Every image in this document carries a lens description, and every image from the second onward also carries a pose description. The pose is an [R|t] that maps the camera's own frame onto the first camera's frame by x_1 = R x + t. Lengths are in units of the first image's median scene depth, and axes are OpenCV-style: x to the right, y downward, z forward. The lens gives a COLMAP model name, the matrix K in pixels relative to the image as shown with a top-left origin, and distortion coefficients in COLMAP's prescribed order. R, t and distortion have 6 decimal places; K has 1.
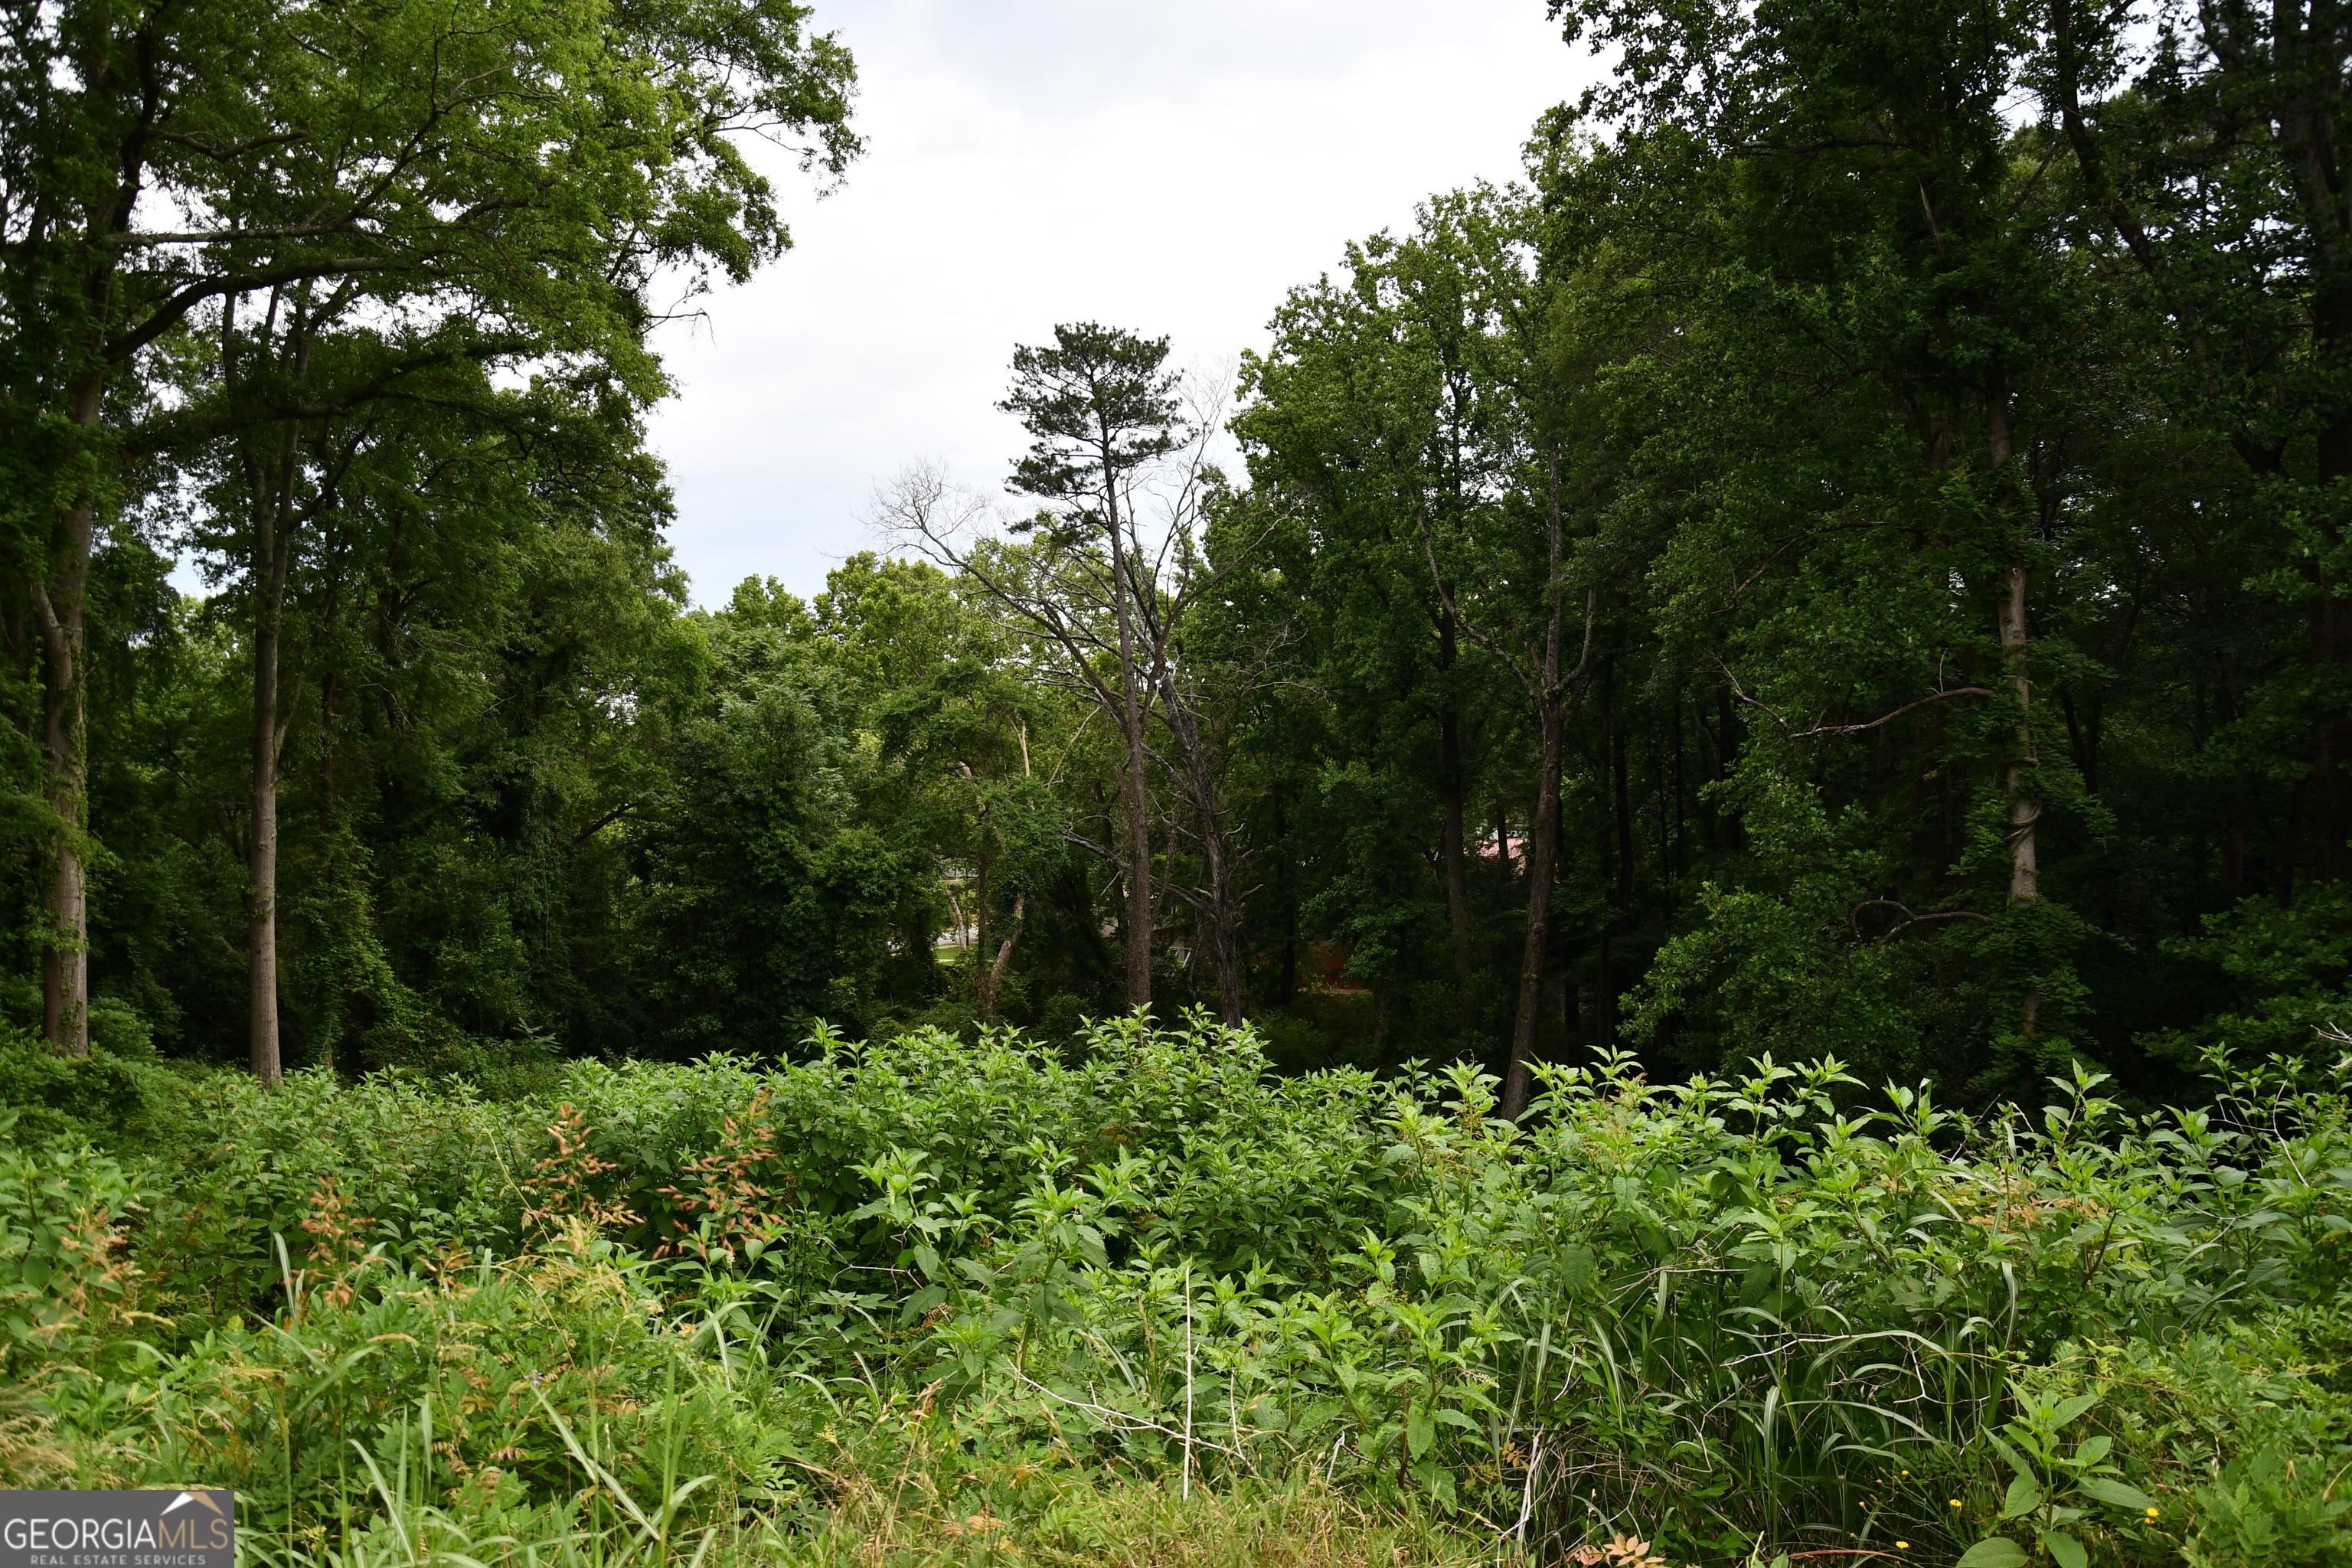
lens RADIAL K [[1848.2, 0, 1180.6], [0, 1848.2, 814.3], [0, 0, 1]] dist [-0.156753, 0.129171]
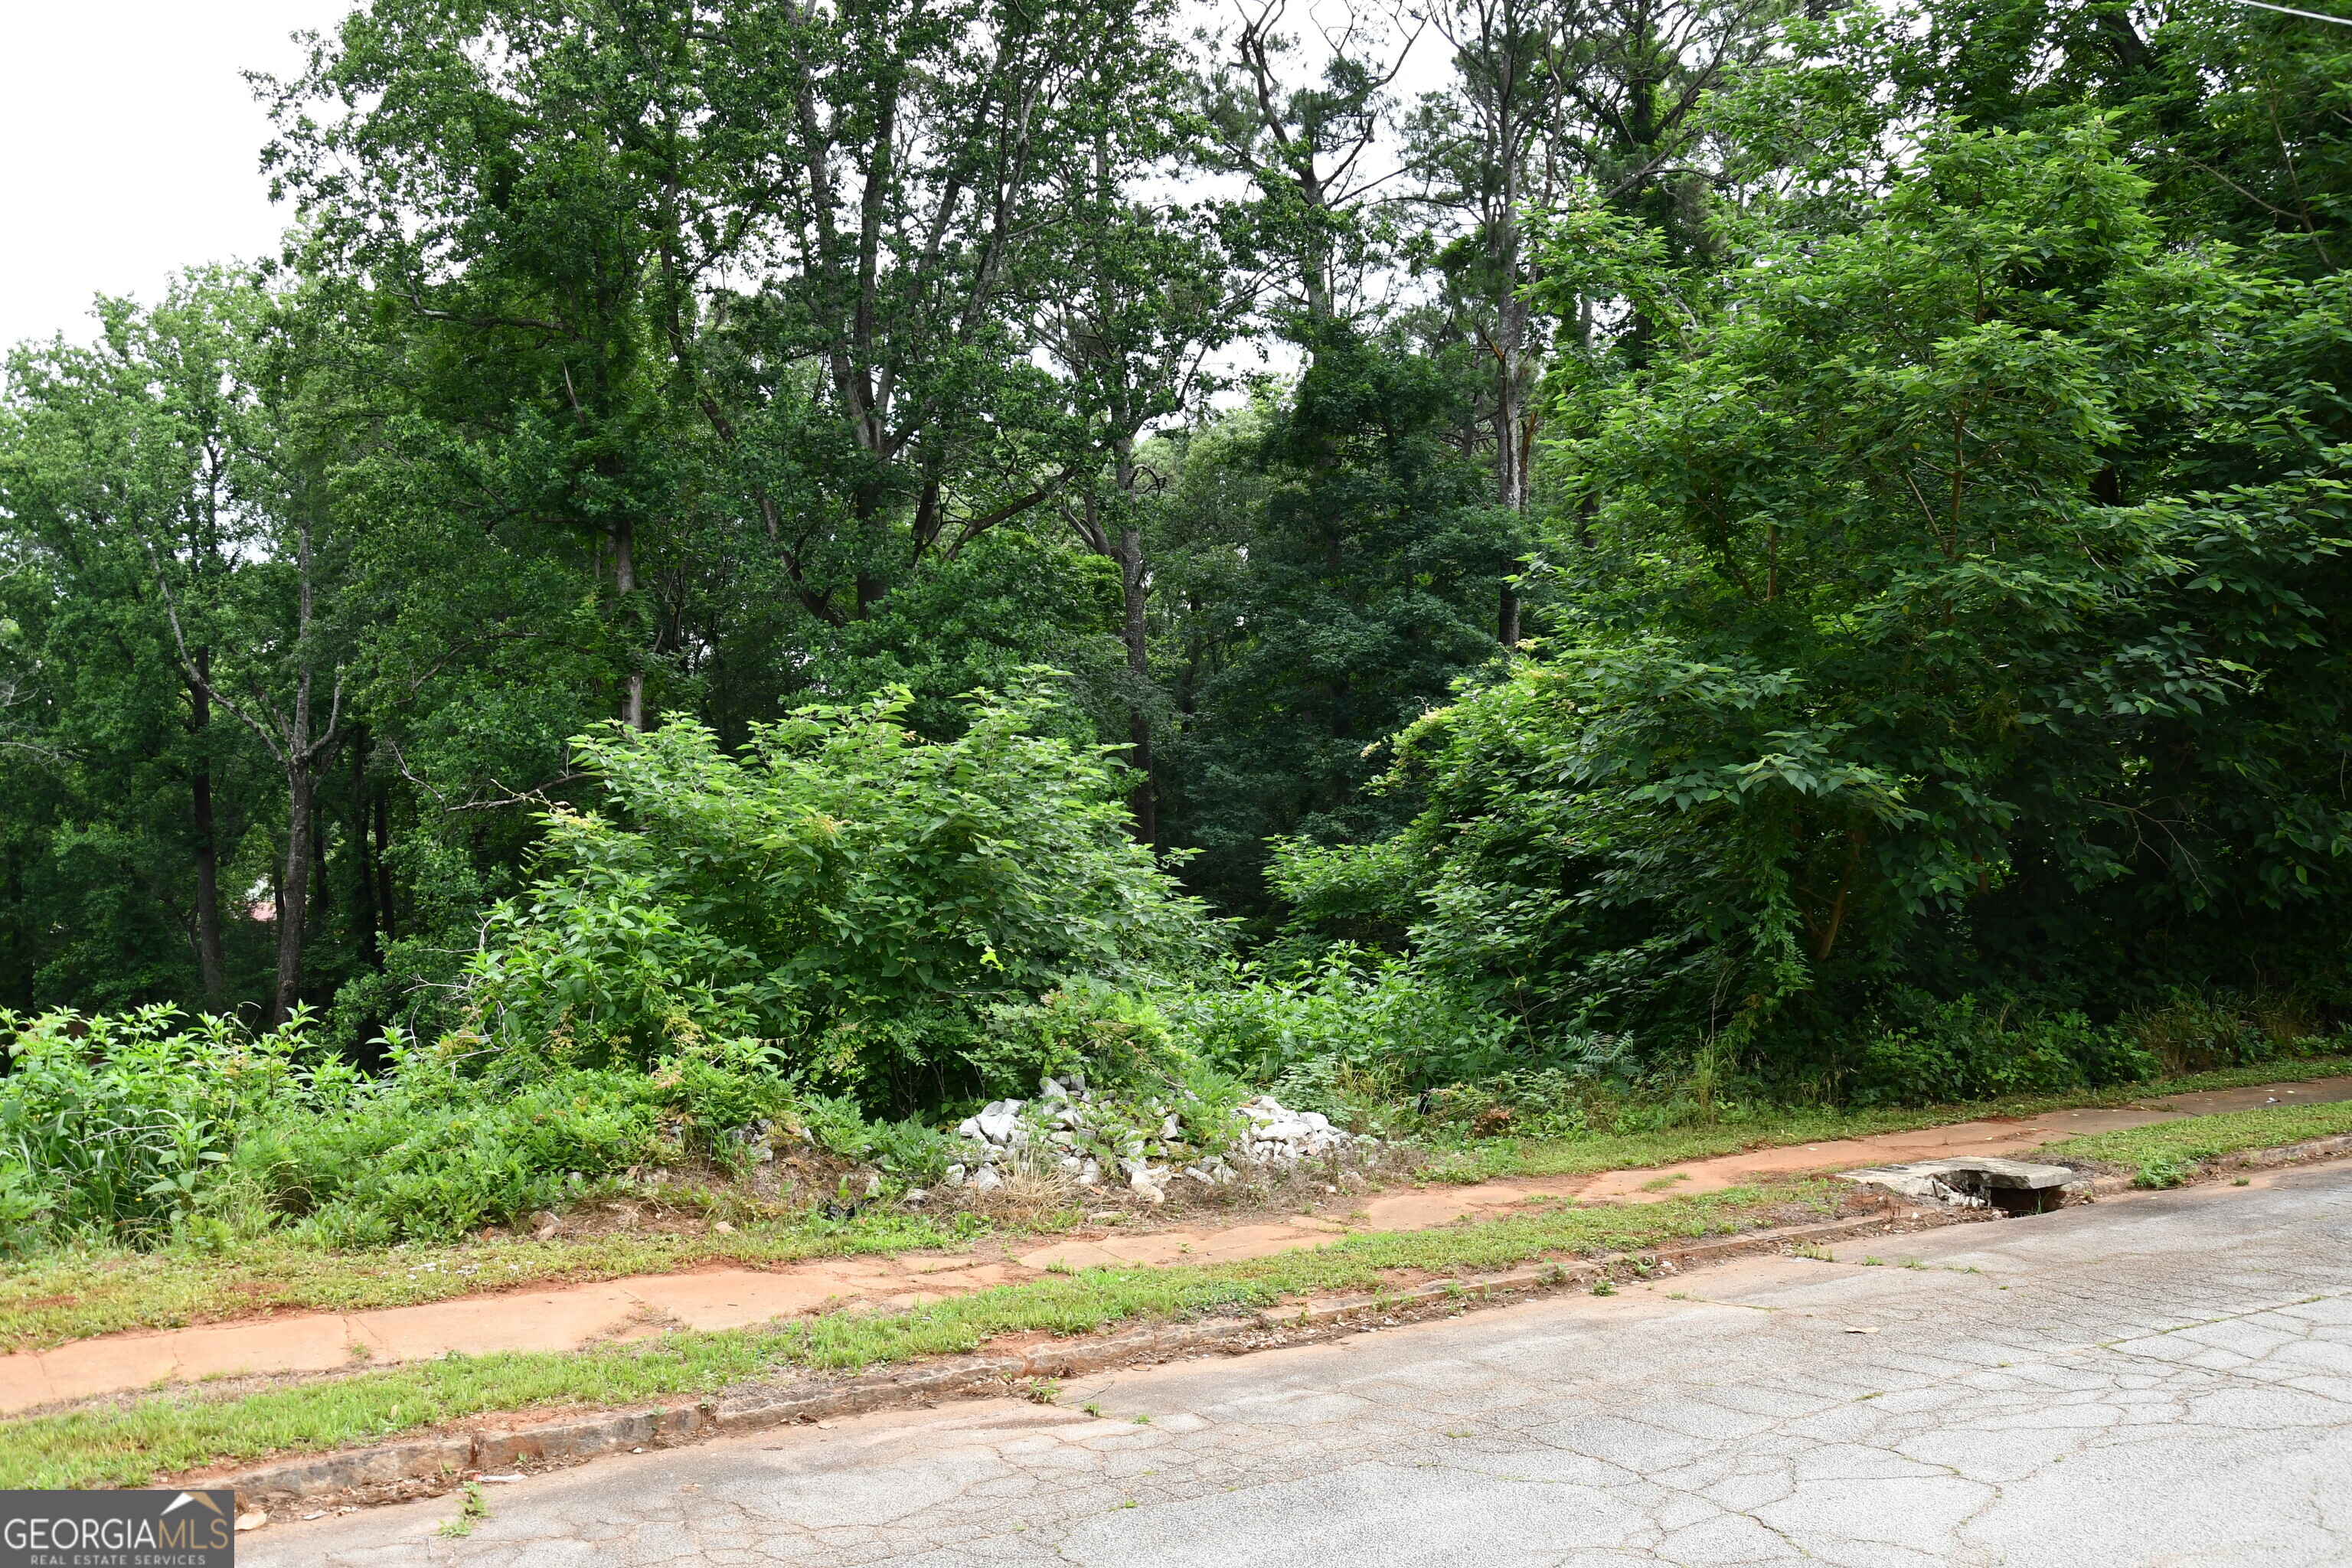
lens RADIAL K [[1851.3, 0, 1179.6], [0, 1851.3, 814.6], [0, 0, 1]] dist [-0.156315, 0.131334]
pose [[0.811334, 0.003554, 0.584572, 0.011705], [0.014576, 0.999548, -0.026307, -0.000335], [-0.584401, 0.029864, 0.810916, -0.122757]]
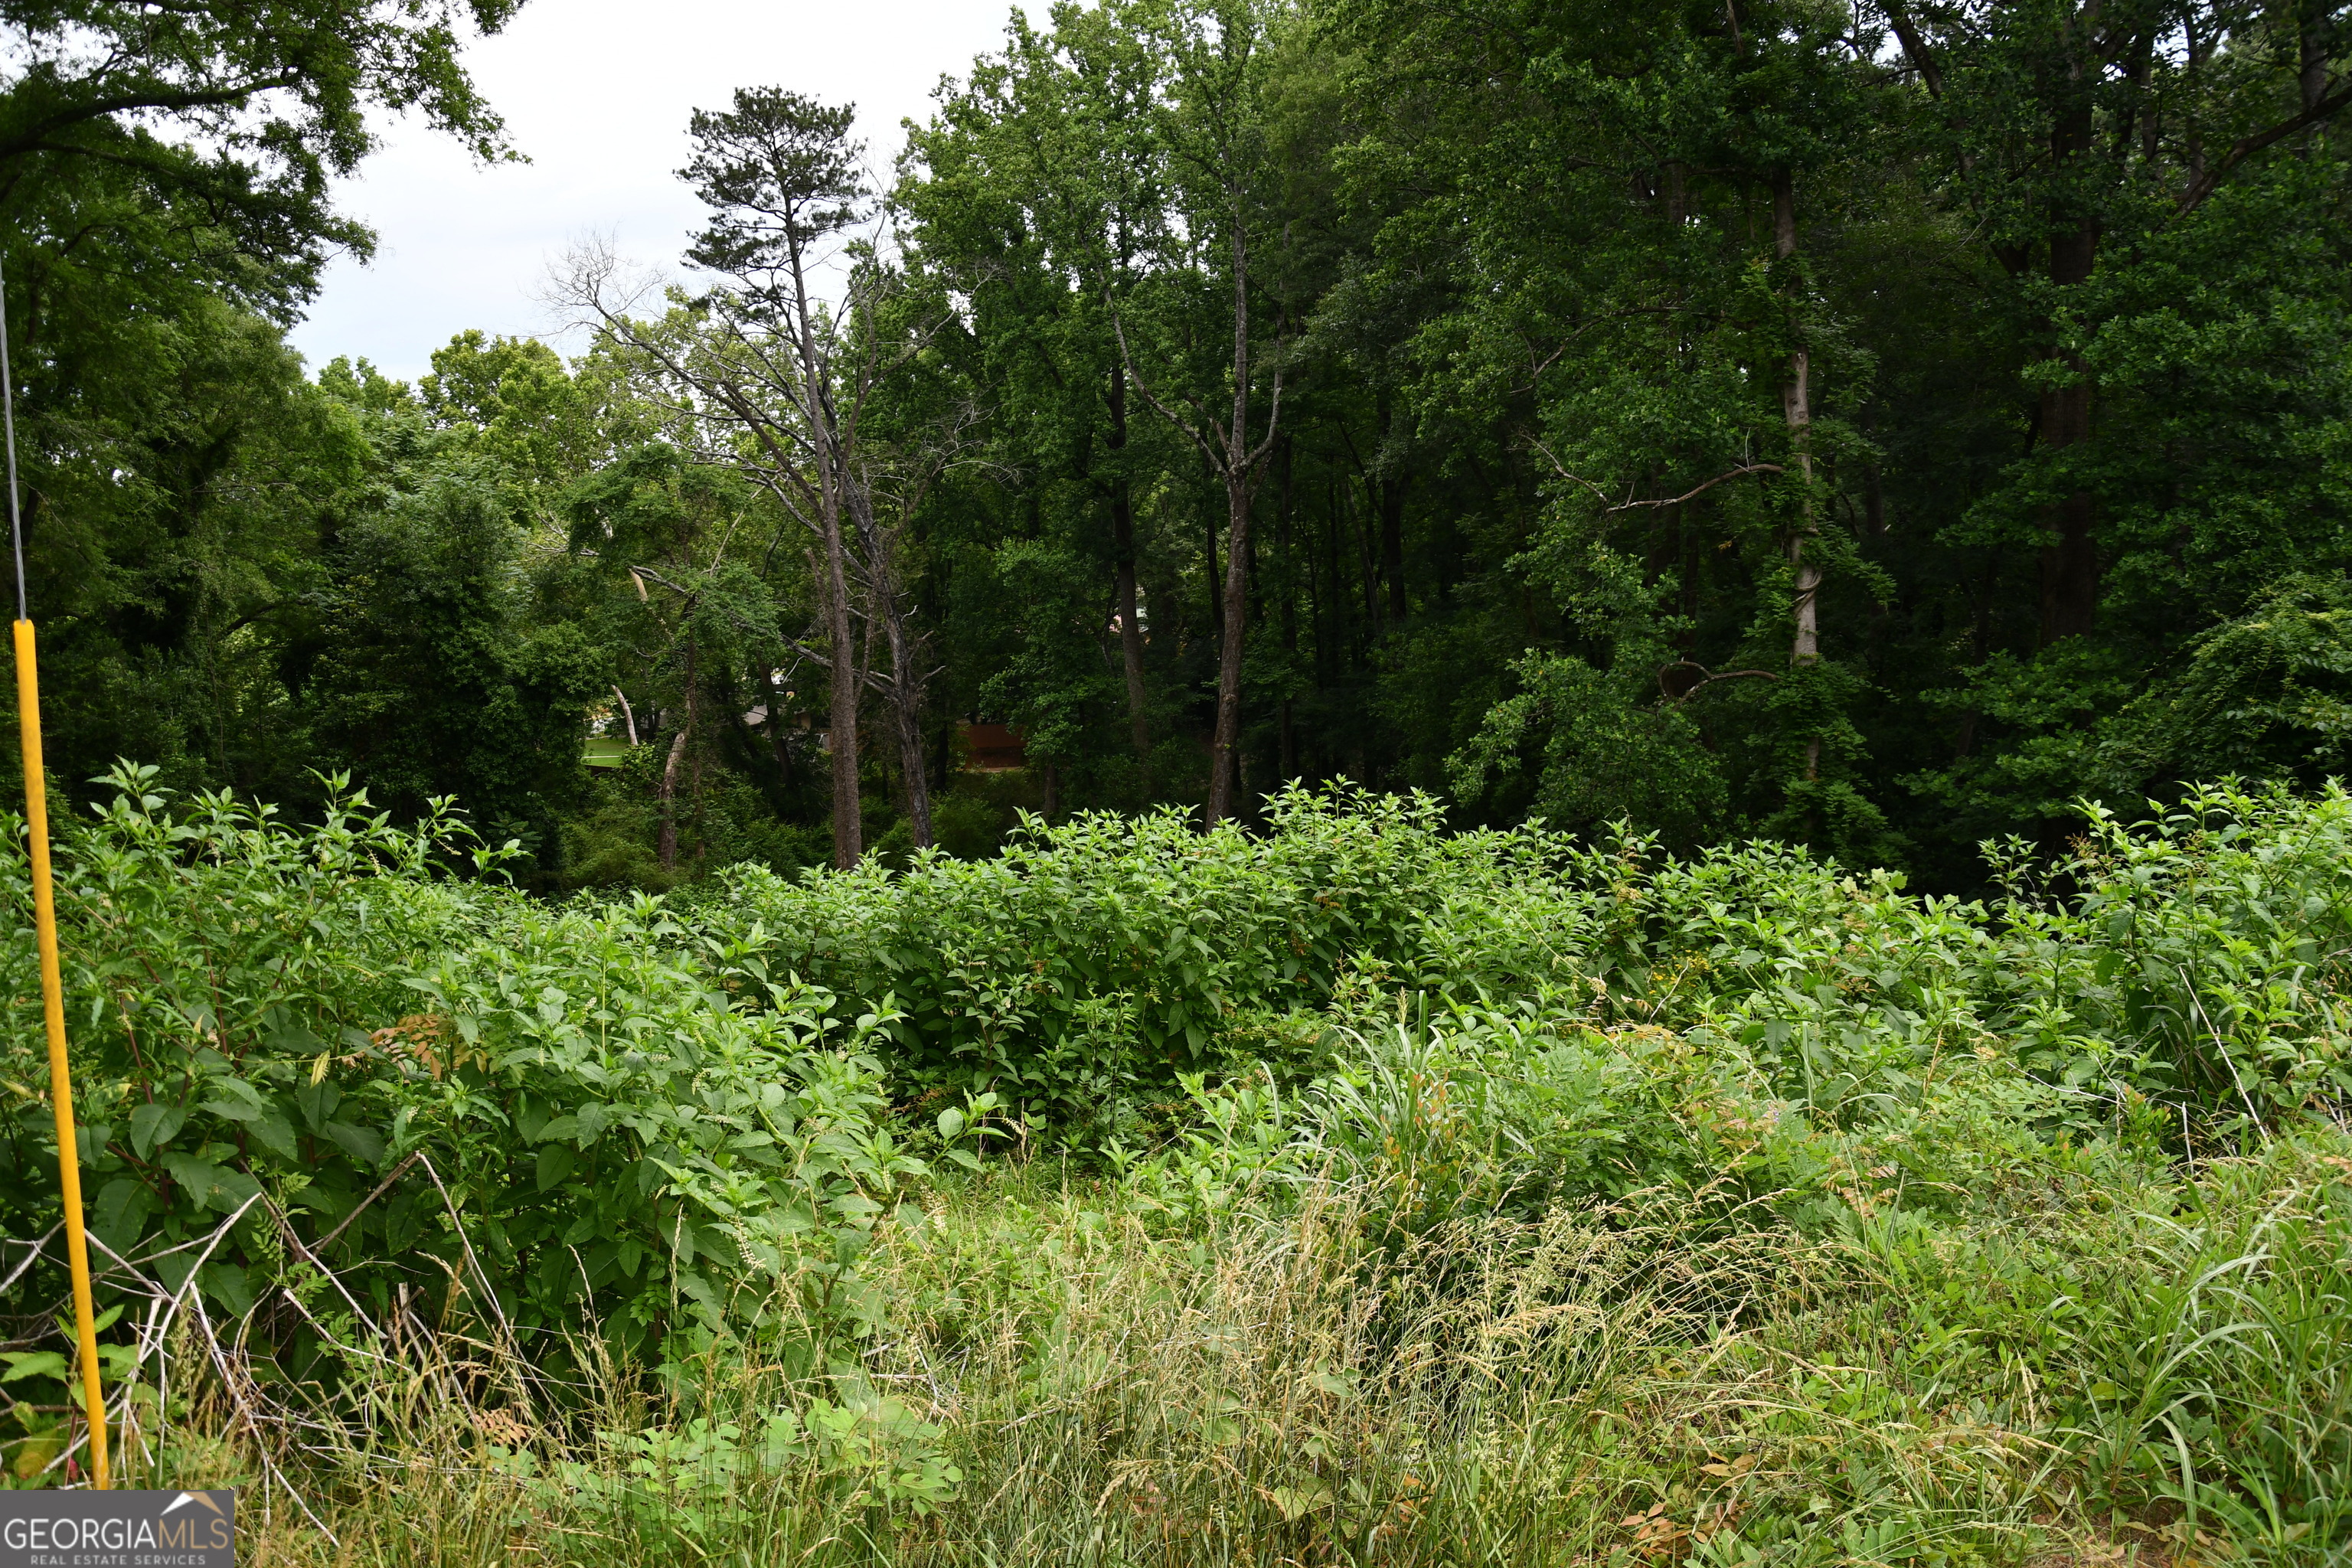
lens RADIAL K [[1845.9, 0, 1179.6], [0, 1845.9, 814.2], [0, 0, 1]] dist [-0.156826, 0.128015]
pose [[0.972170, -0.051792, 0.228481, -0.075817], [0.024071, 0.992178, 0.122487, -0.001392], [-0.233037, -0.113578, 0.965812, 0.001321]]
